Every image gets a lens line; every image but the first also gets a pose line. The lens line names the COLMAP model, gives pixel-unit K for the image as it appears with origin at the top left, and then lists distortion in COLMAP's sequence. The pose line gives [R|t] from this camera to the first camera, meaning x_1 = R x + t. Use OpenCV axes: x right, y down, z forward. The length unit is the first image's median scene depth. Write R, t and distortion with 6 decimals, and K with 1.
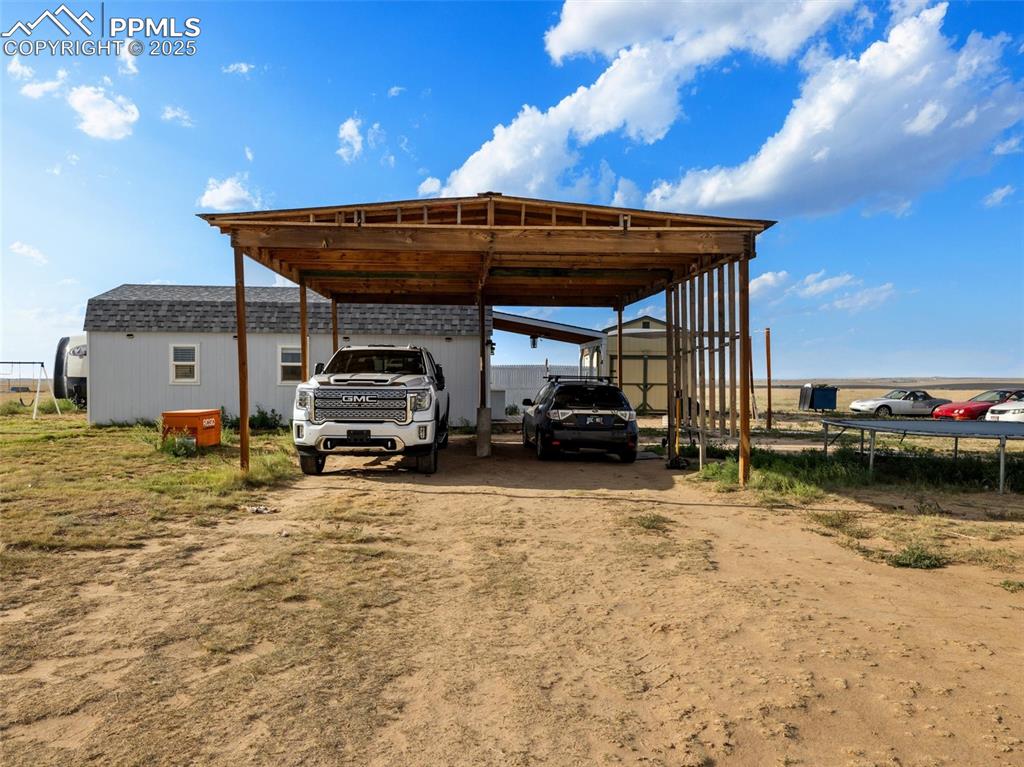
lens RADIAL K [[702.6, 0, 491.4], [0, 702.6, 413.2], [0, 0, 1]] dist [0.005174, 0.000000]
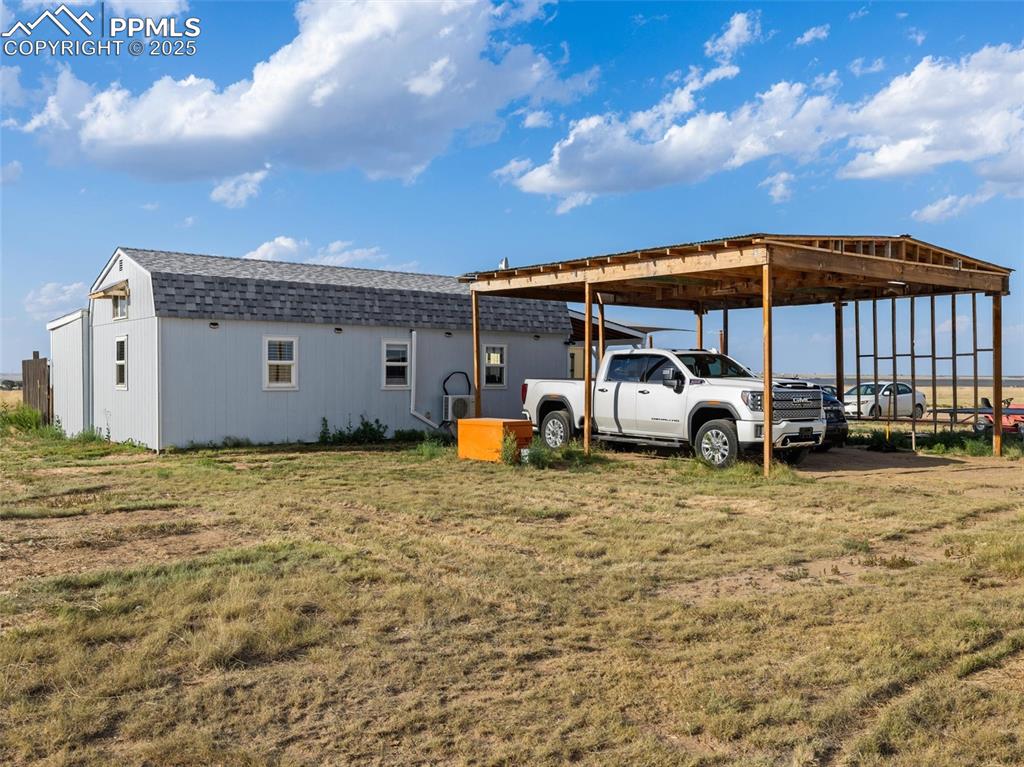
lens RADIAL K [[950.1, 0, 506.3], [0, 950.1, 414.4], [0, 0, 1]] dist [0.003093, -0.010615]
pose [[0.814114, -0.027471, 0.580054, -0.836892], [0.031460, 0.999500, 0.003180, -0.010067], [-0.579852, 0.015660, 0.814571, 0.016428]]
